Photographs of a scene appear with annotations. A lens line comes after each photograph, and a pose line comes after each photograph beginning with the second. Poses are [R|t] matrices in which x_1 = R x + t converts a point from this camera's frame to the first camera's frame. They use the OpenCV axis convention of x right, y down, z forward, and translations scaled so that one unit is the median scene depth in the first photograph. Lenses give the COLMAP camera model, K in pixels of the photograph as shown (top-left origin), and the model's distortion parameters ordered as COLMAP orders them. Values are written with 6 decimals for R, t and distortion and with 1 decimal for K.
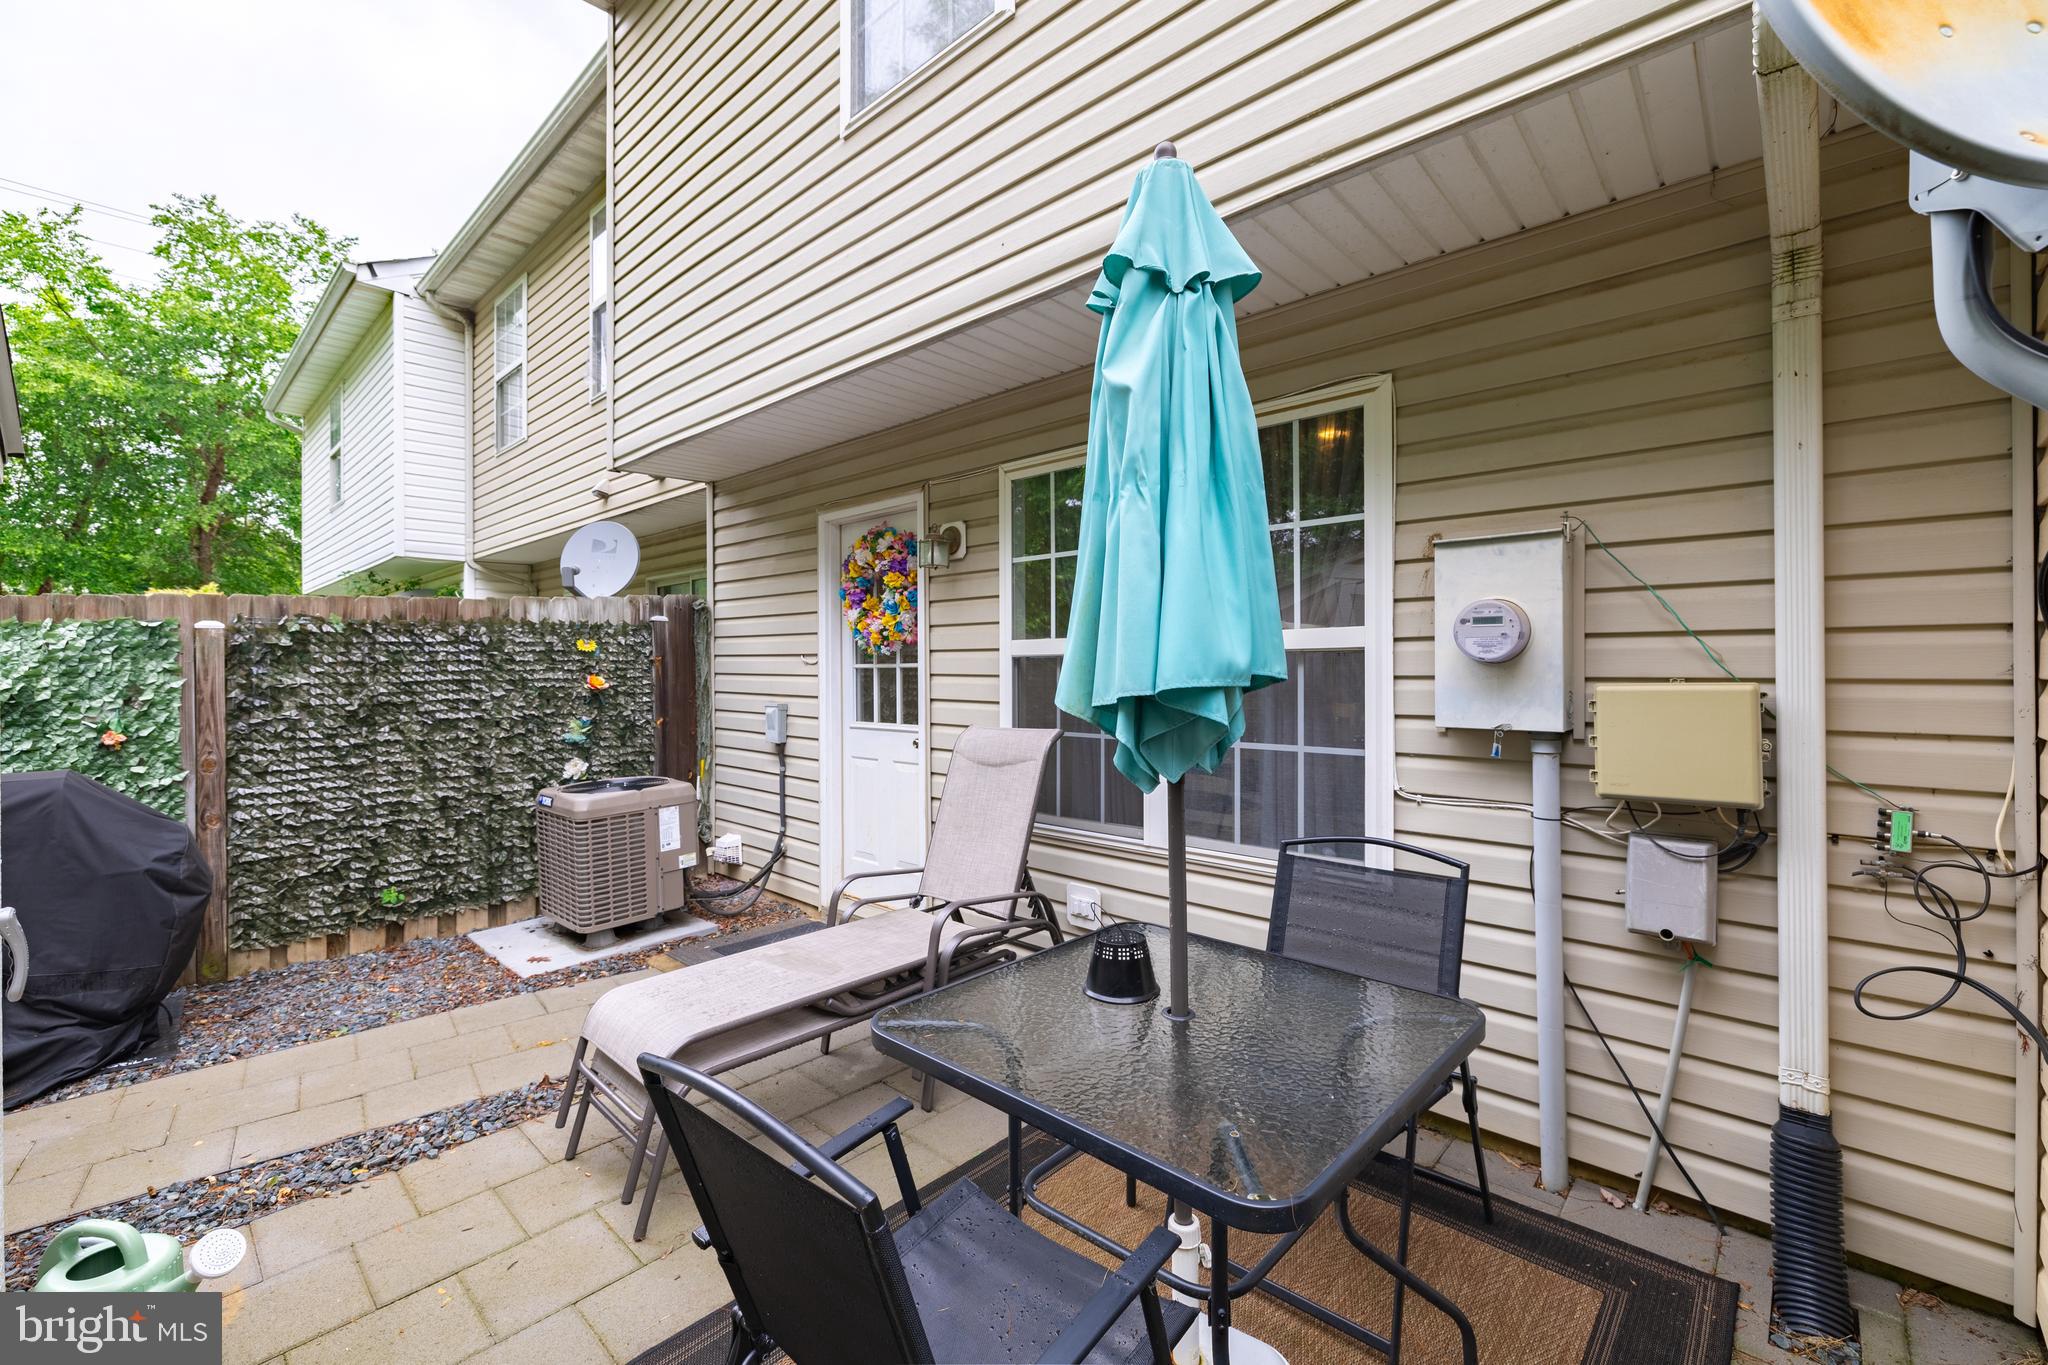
lens RADIAL K [[864.7, 0, 1014.2], [0, 864.7, 670.9], [0, 0, 1]] dist [0.007306, -0.001214]
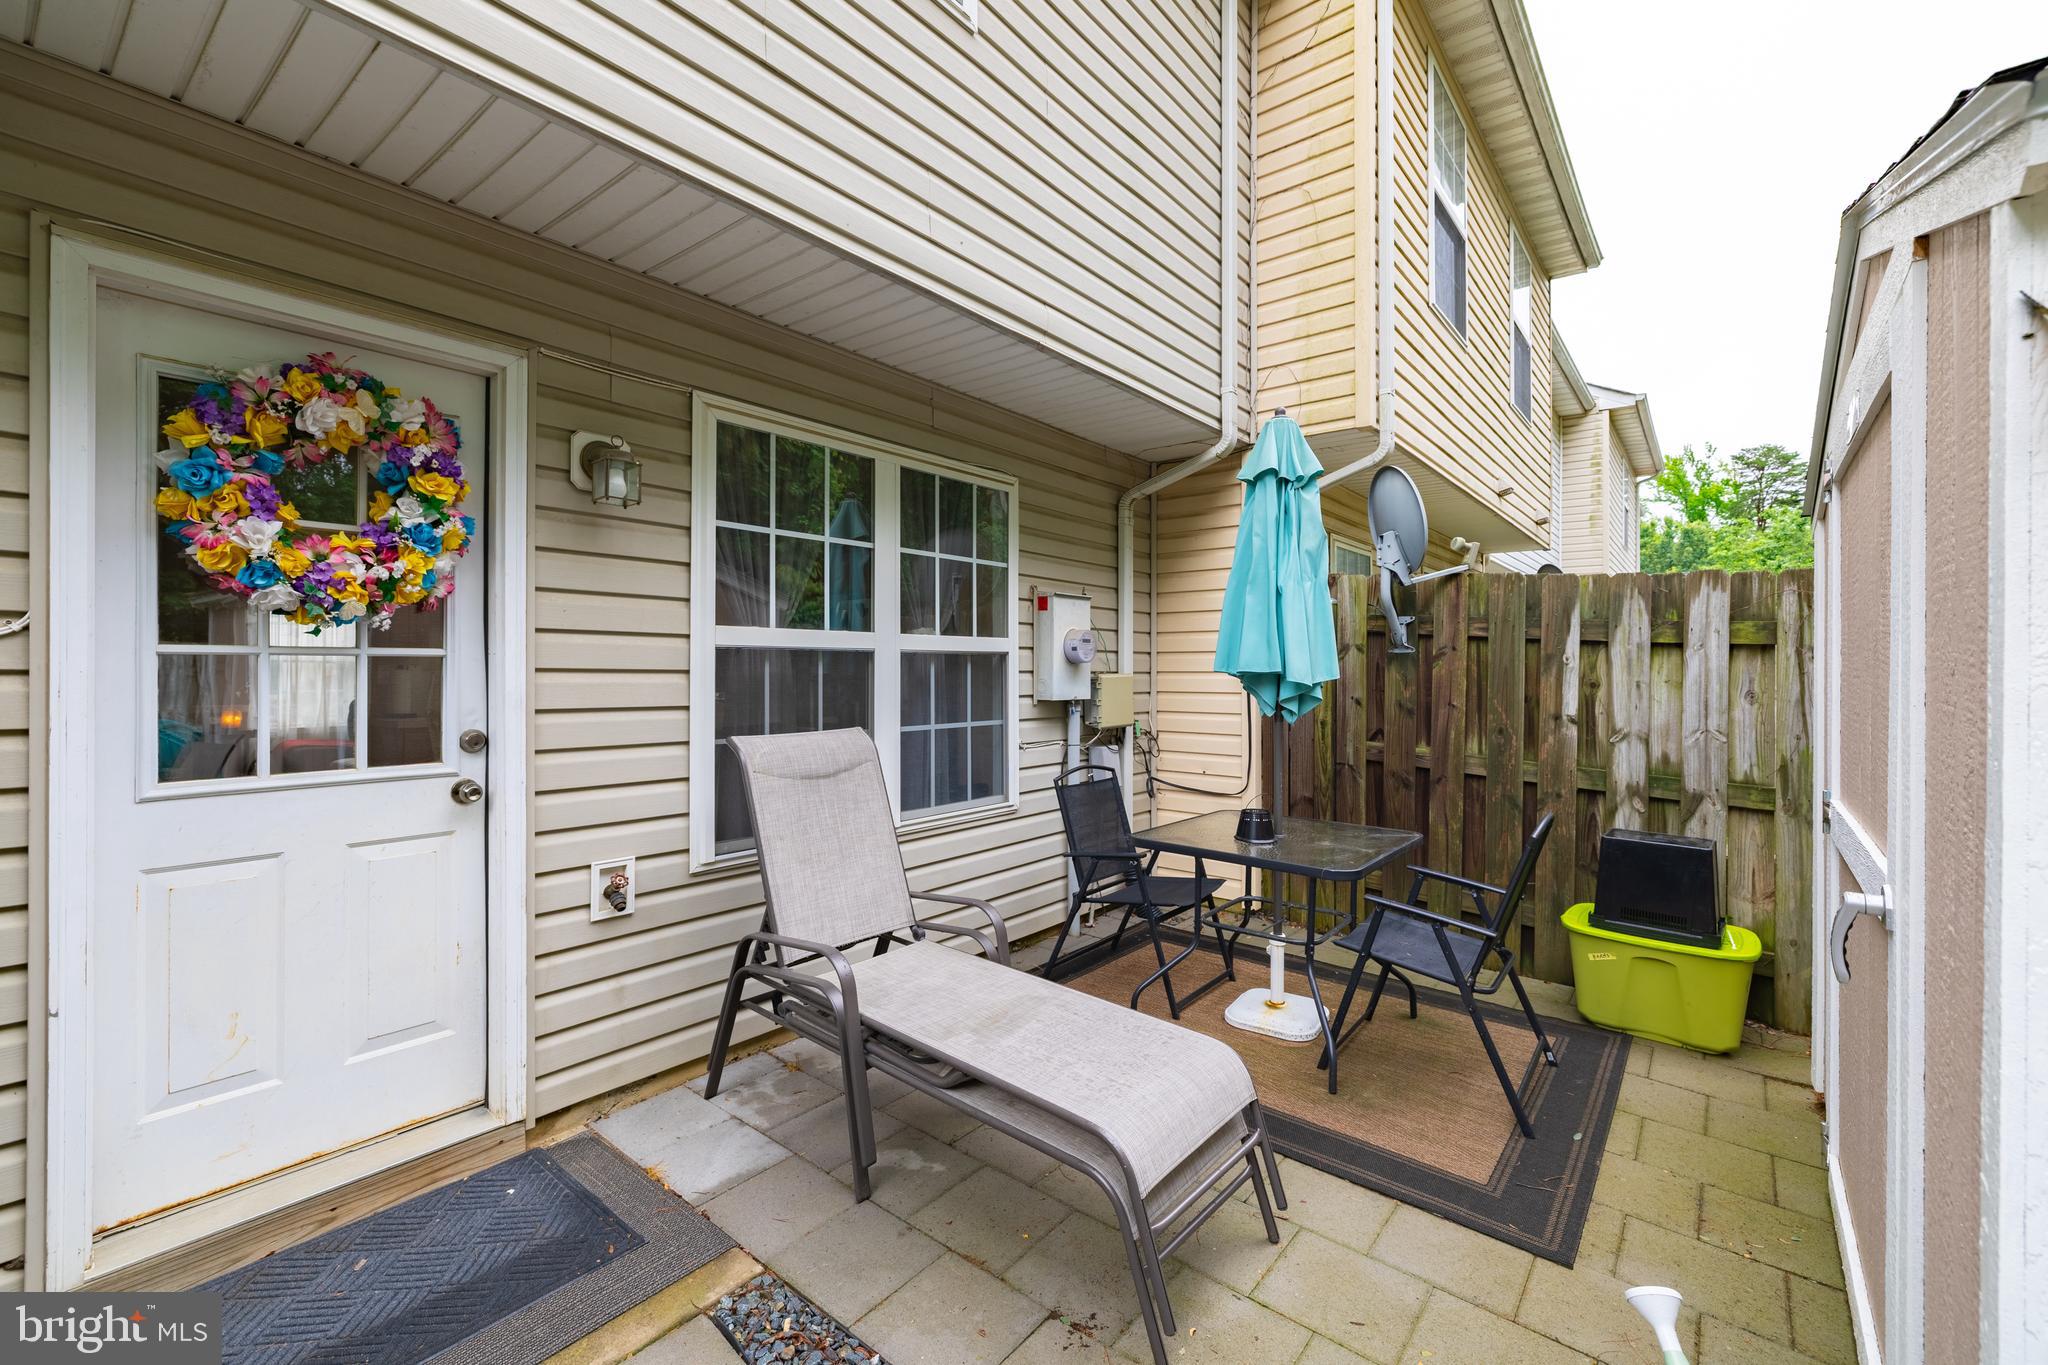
lens RADIAL K [[864.7, 0, 1038.3], [0, 864.7, 668.9], [0, 0, 1]] dist [0.007306, -0.001214]
pose [[-0.087102, 0.003600, 0.996193, -0.807505], [-0.003324, 0.999987, -0.003904, 0.005374], [-0.996194, -0.003651, -0.087089, 0.786668]]
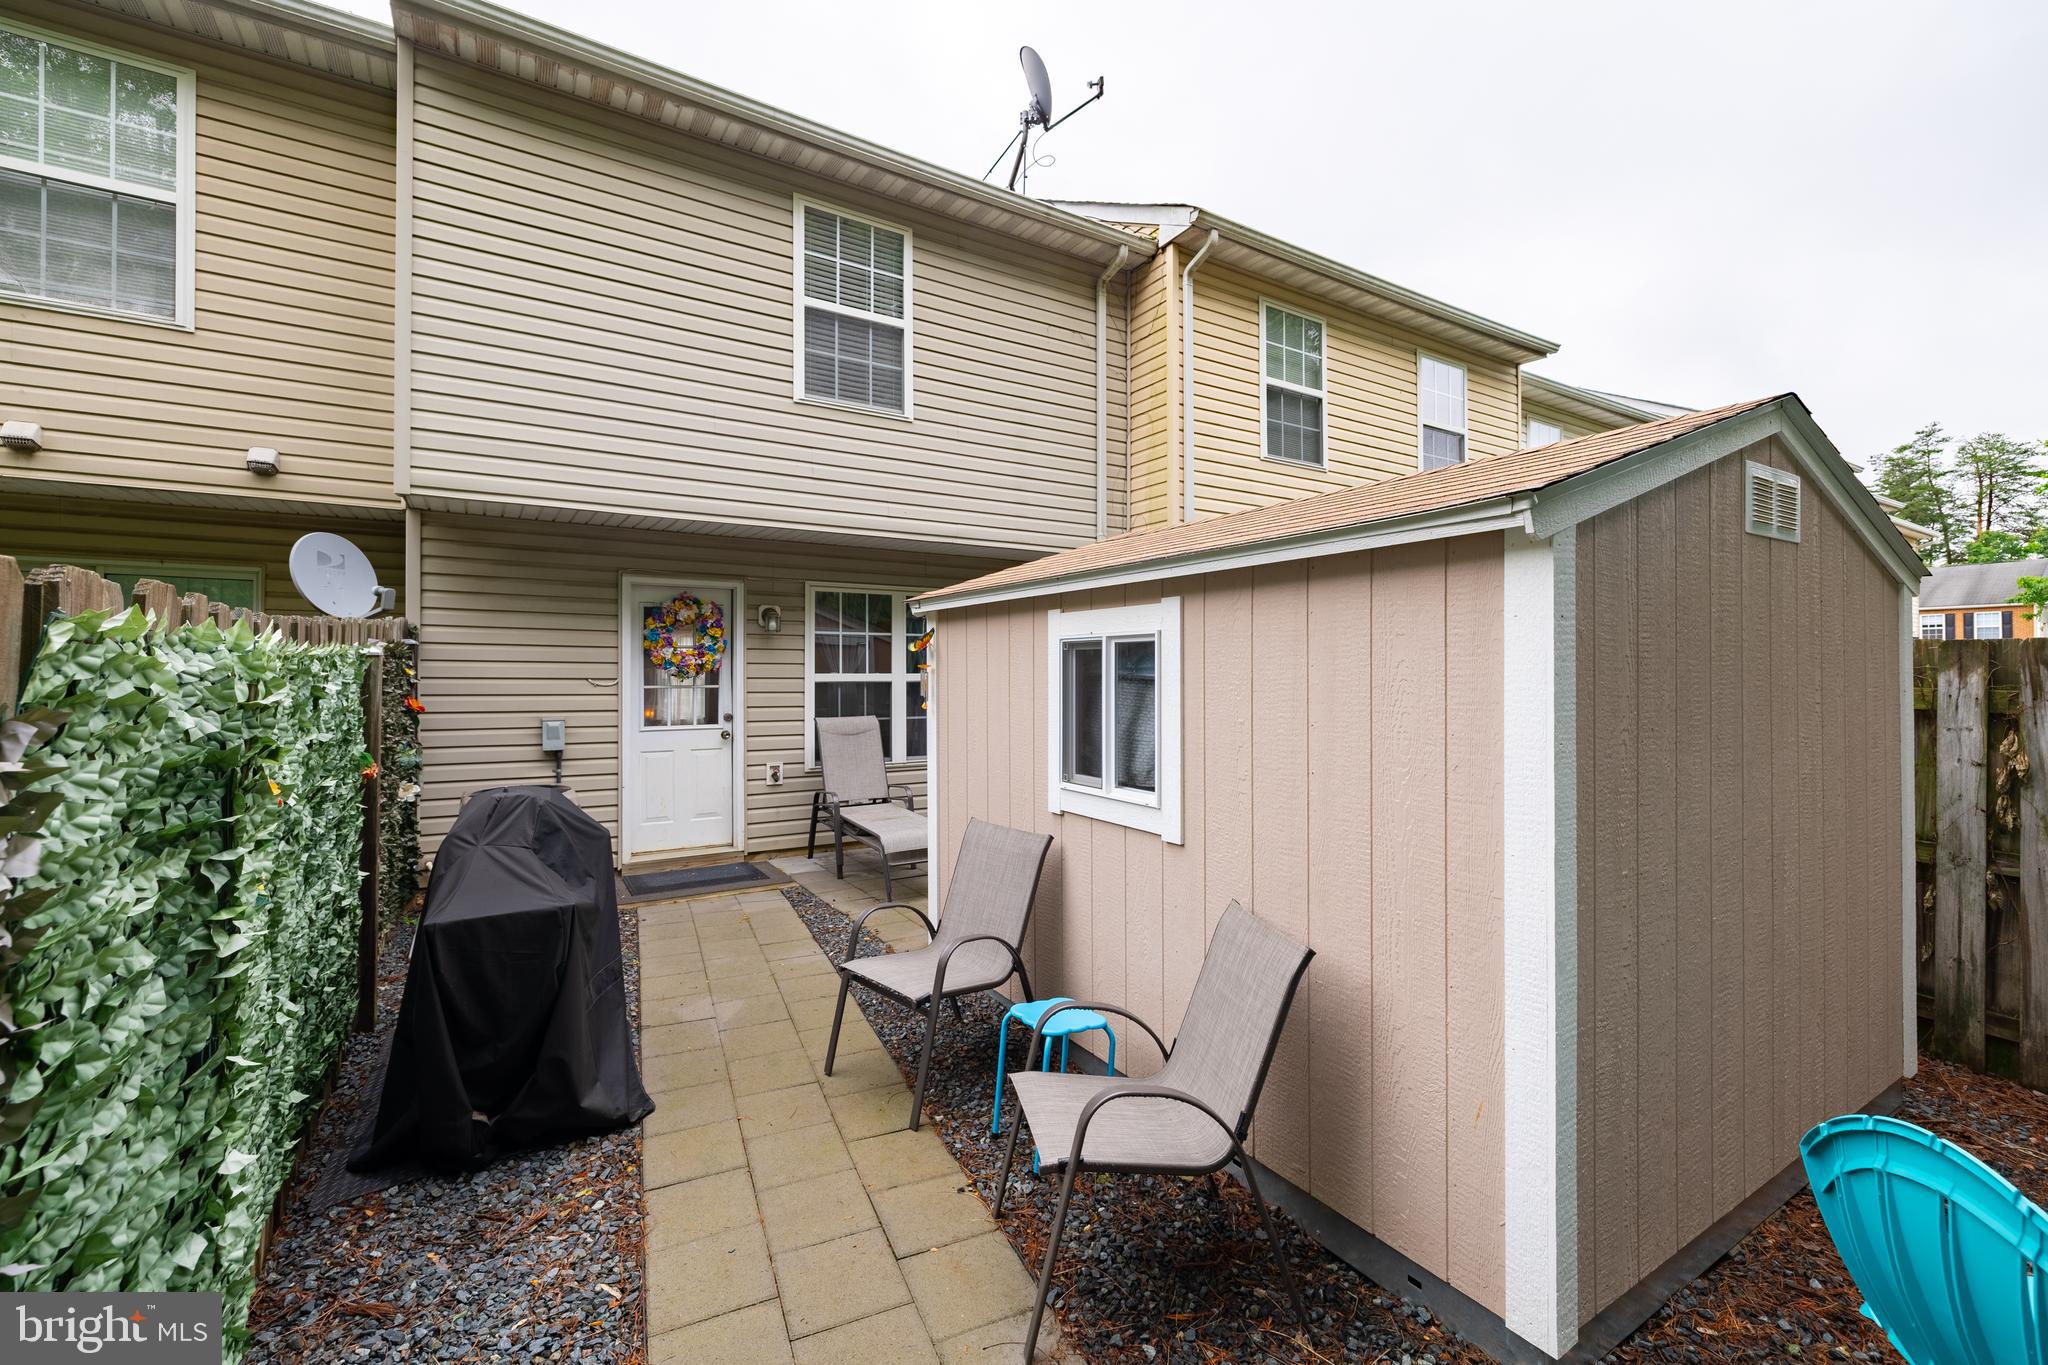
lens RADIAL K [[864.7, 0, 1032.0], [0, 864.7, 672.0], [0, 0, 1]] dist [0.007306, -0.001214]
pose [[0.248541, 0.008183, 0.968587, -1.766199], [0.000358, 0.999963, -0.008540, -0.022742], [-0.968621, 0.002469, 0.248529, 0.053704]]
